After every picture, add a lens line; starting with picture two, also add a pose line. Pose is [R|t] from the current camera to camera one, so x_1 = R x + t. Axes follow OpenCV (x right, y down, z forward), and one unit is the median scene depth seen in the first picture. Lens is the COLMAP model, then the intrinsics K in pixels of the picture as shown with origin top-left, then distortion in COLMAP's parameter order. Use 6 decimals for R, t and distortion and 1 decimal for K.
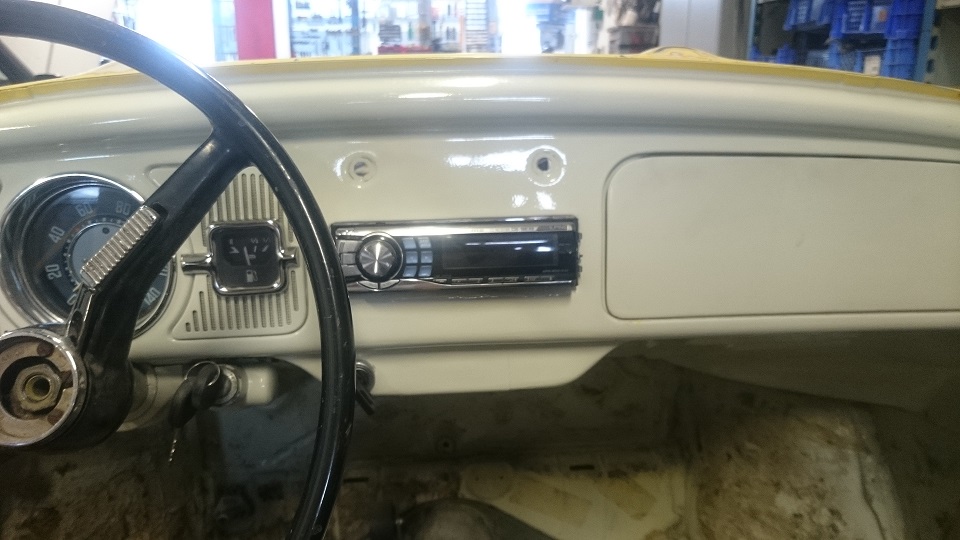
lens RADIAL K [[712.7, 0, 481.9], [0, 712.7, 279.7], [0, 0, 1]] dist [-0.011065, -0.004416]
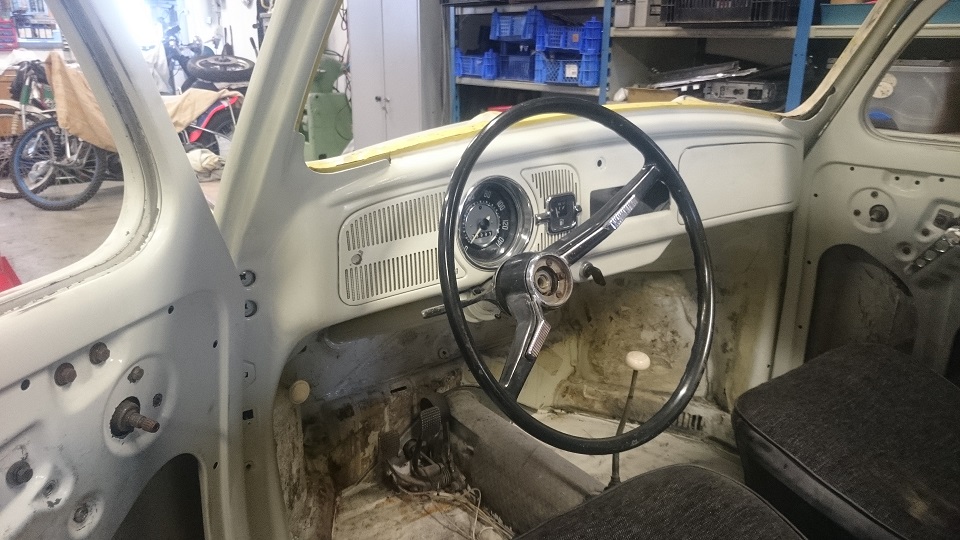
lens RADIAL K [[711.4, 0, 480.0], [0, 711.4, 270.0], [0, 0, 1]] dist [0.002363, -0.002355]
pose [[0.840842, -0.146898, 0.520966, -0.490722], [0.134136, 0.988998, 0.062375, -0.008558], [-0.524397, 0.017433, 0.851295, -0.177245]]
